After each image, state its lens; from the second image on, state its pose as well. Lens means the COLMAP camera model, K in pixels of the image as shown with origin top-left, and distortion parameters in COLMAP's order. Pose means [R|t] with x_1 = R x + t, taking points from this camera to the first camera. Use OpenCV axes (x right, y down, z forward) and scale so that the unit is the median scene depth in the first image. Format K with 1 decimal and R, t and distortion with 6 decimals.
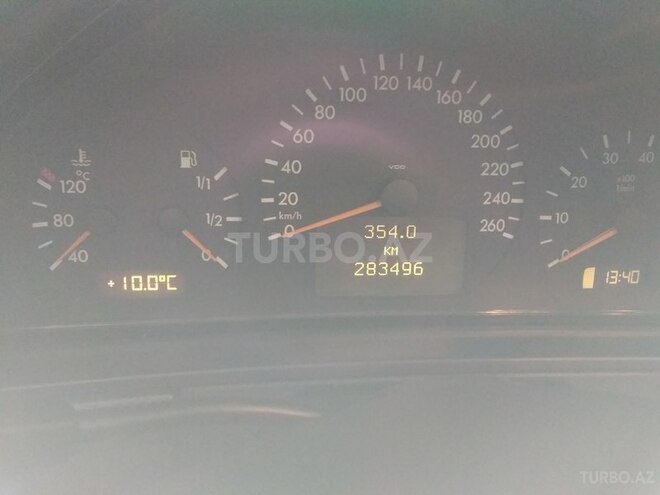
lens RADIAL K [[579.5, 0, 330.0], [0, 579.5, 247.5], [0, 0, 1]] dist [0.106712, -0.219268]
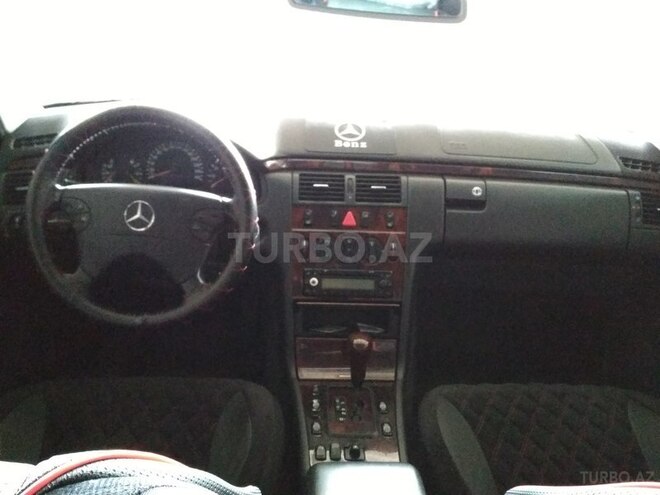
lens RADIAL K [[579.5, 0, 330.0], [0, 579.5, 247.5], [0, 0, 1]] dist [0.106712, -0.219268]
pose [[0.999758, 0.016761, -0.014228, 1.502931], [-0.016865, 0.999831, -0.007255, 0.580873], [0.014104, 0.007493, 0.999872, -3.901887]]
